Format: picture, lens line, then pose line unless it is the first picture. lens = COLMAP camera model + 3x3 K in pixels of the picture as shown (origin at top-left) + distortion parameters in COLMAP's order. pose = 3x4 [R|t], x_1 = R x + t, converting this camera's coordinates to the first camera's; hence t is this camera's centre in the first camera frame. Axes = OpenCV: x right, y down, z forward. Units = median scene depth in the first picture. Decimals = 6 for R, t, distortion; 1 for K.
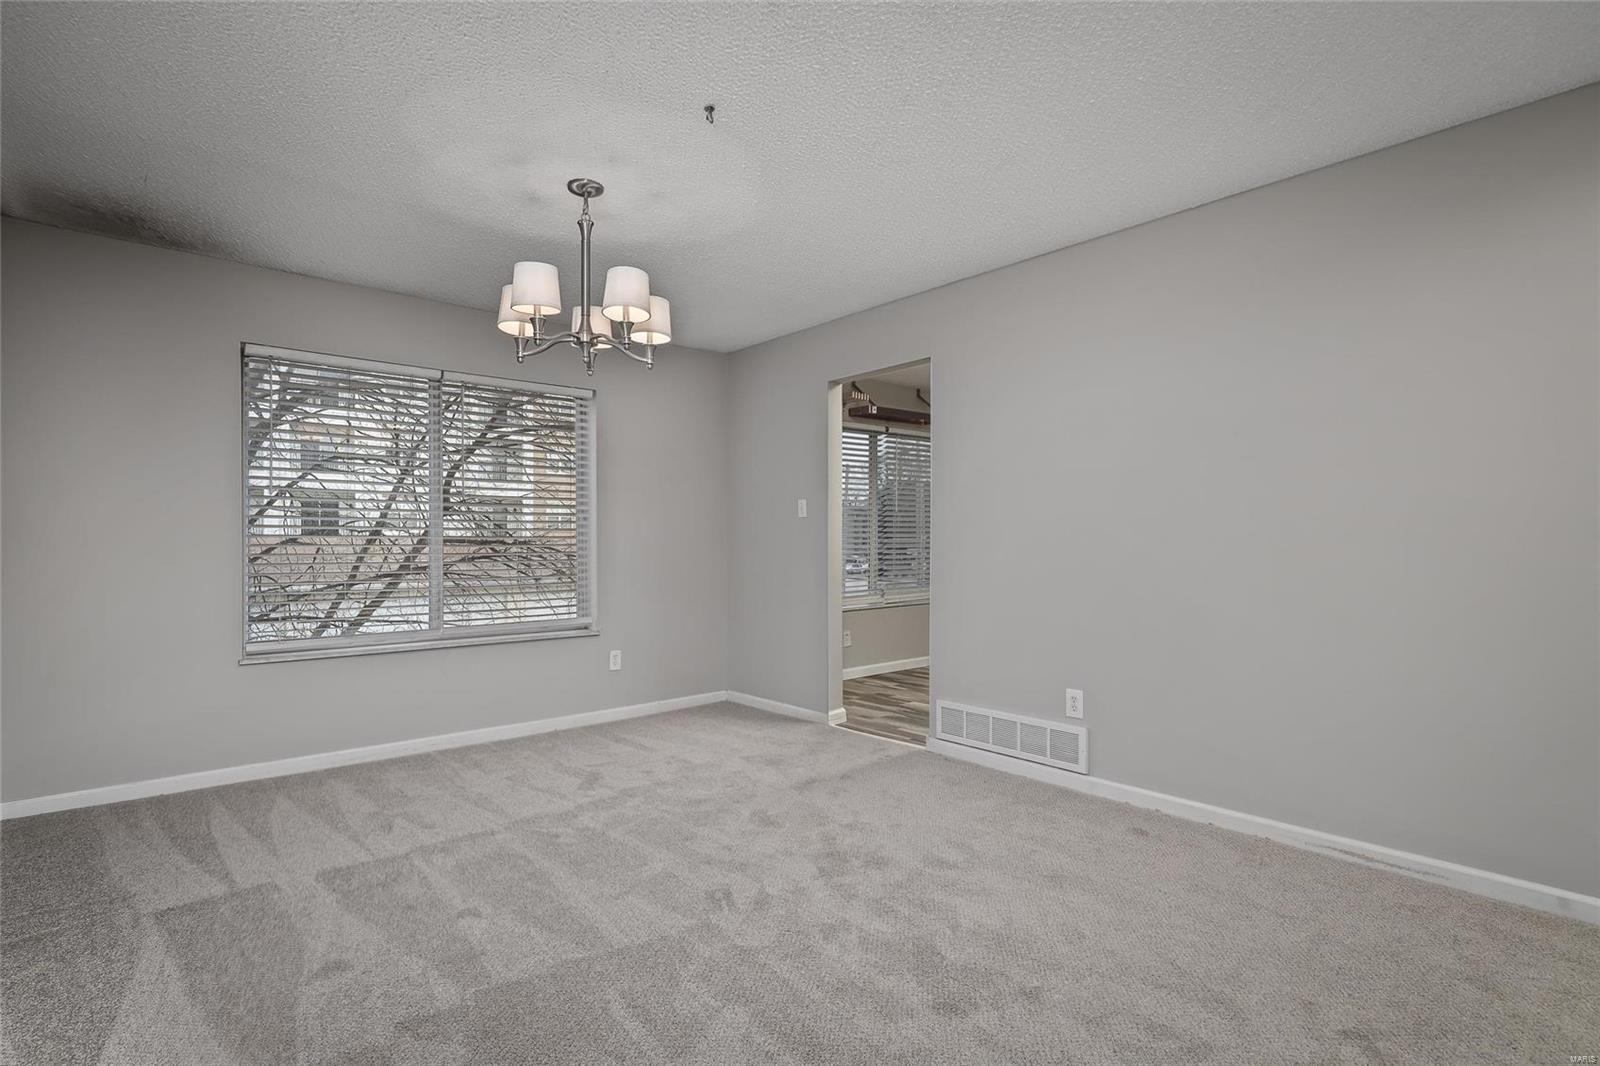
lens RADIAL K [[789.9, 0, 792.4], [0, 789.9, 547.1], [0, 0, 1]] dist [0.005342, -0.001176]
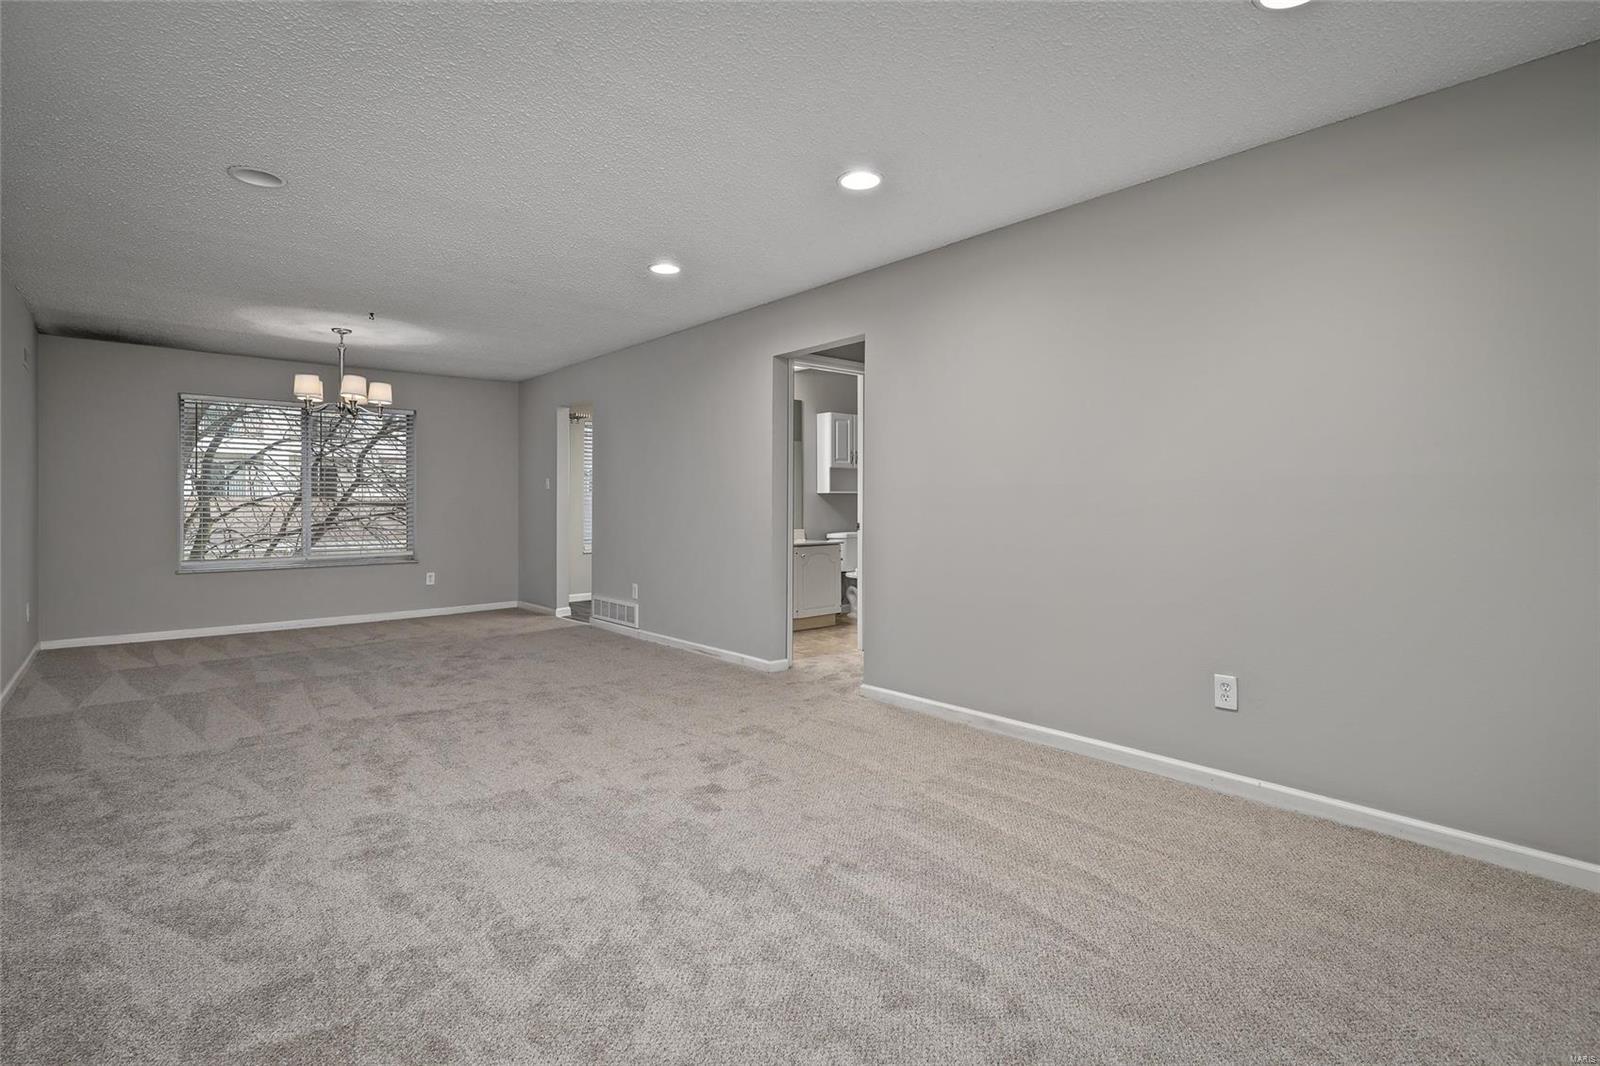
lens RADIAL K [[789.9, 0, 801.9], [0, 789.9, 498.2], [0, 0, 1]] dist [0.005342, -0.001176]
pose [[0.999990, 0.001953, 0.003903, 0.518320], [-0.001885, 0.999848, -0.017333, 0.008255], [-0.003936, 0.017325, 0.999842, -0.599290]]
